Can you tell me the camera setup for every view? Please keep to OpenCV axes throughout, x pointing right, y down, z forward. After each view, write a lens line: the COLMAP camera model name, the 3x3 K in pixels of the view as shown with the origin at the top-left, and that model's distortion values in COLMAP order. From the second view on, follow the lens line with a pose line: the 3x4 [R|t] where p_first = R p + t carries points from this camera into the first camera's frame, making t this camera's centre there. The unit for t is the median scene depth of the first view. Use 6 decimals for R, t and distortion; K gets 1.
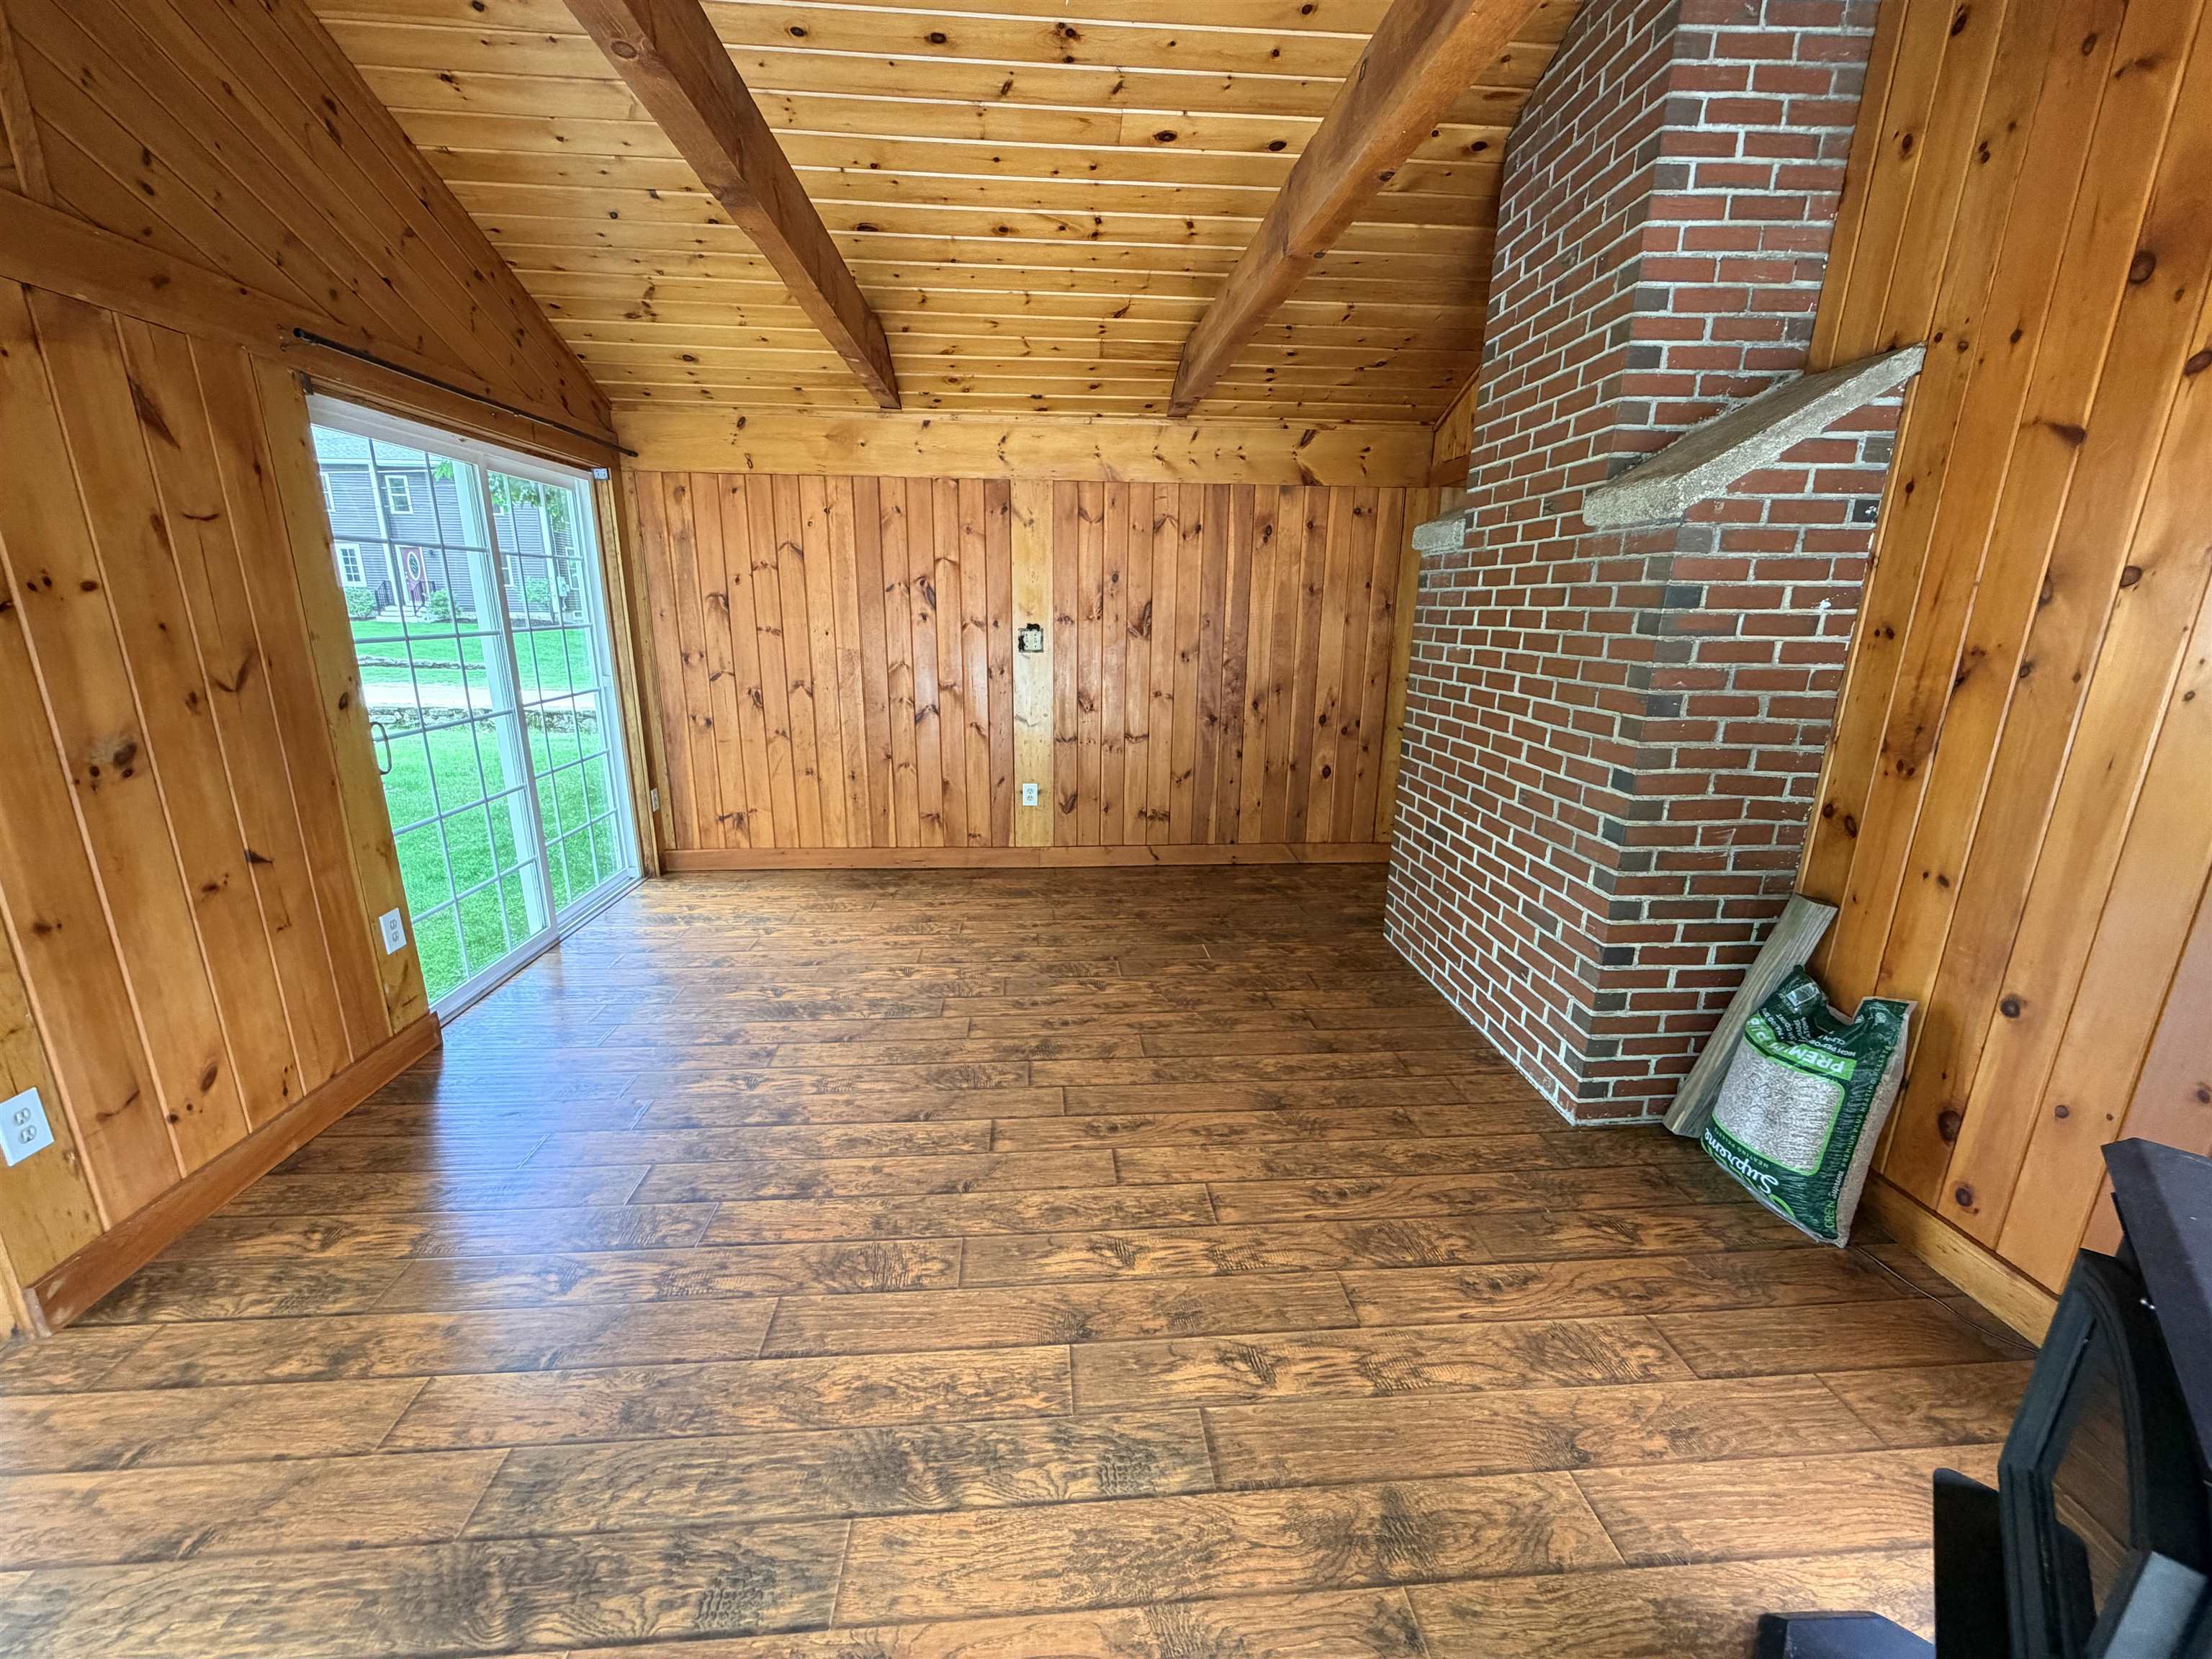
lens RADIAL K [[881.4, 0, 1098.4], [0, 881.4, 834.0], [0, 0, 1]] dist [0.000304, -0.000088]
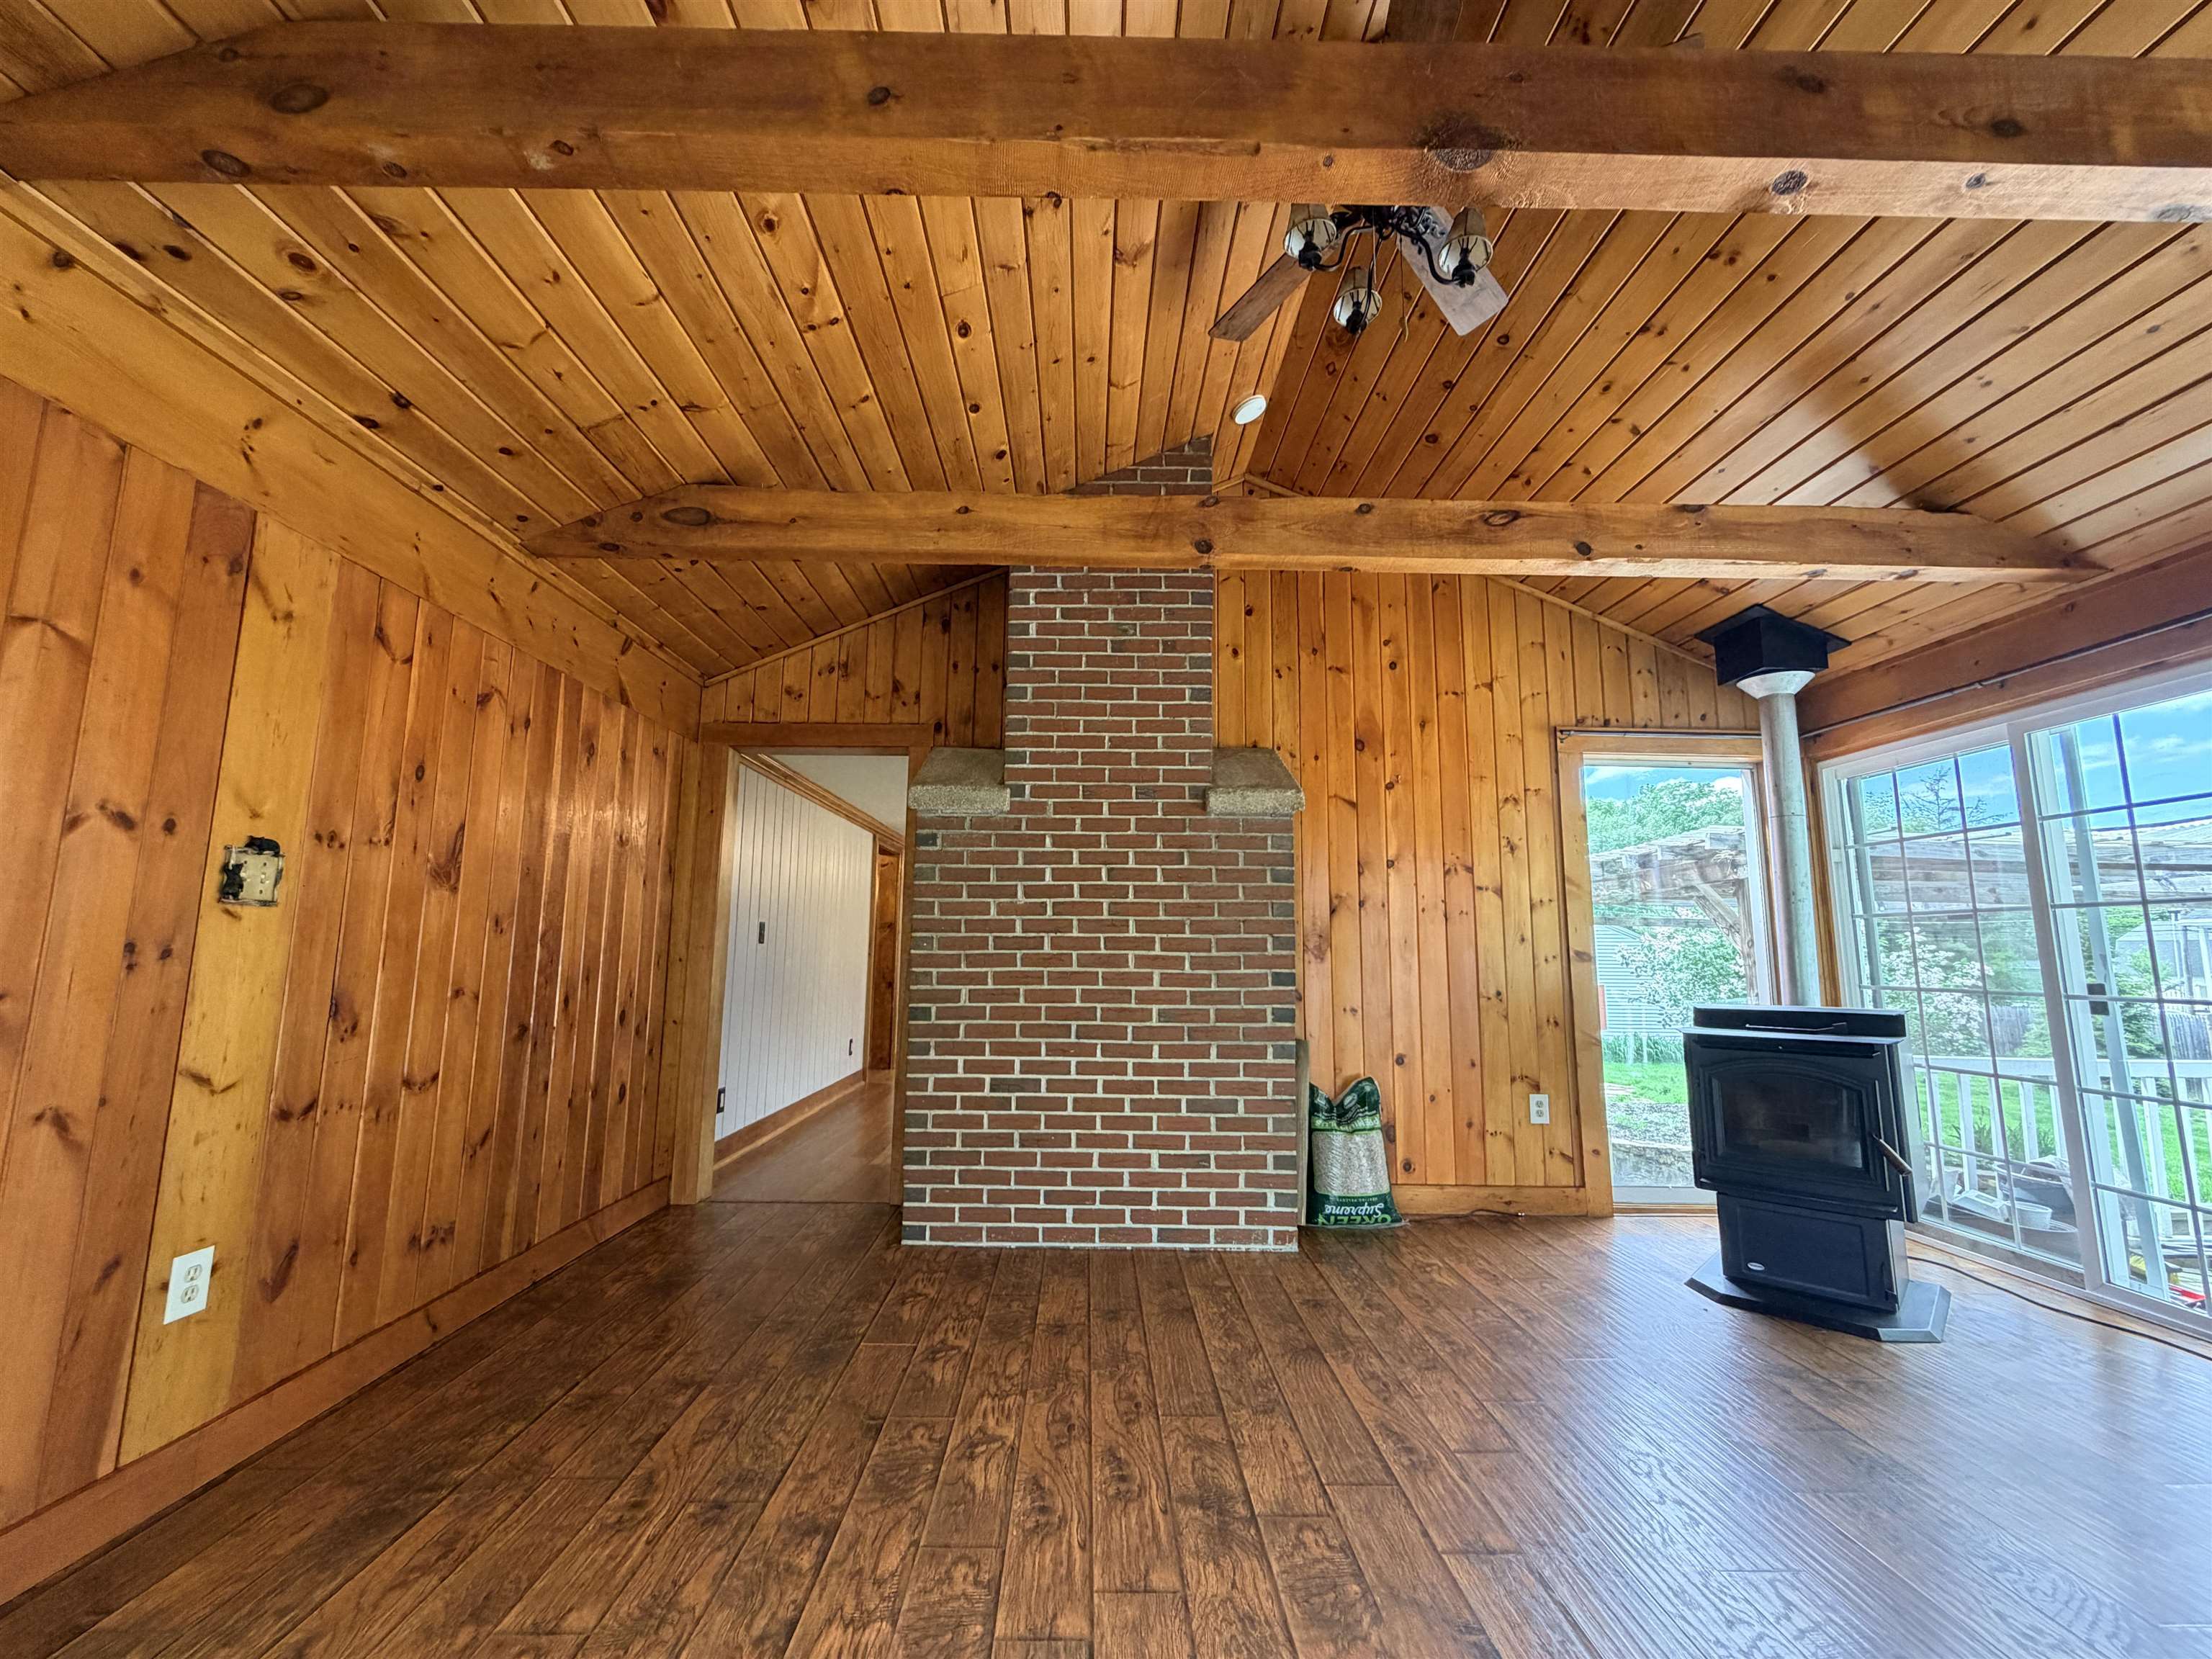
lens RADIAL K [[881.4, 0, 1098.4], [0, 881.4, 834.0], [0, 0, 1]] dist [0.000304, -0.000088]
pose [[0.061579, 0.122252, 0.990587, -0.628881], [0.245546, 0.960113, -0.133755, -0.118003], [-0.967427, 0.251471, 0.029104, 0.817326]]
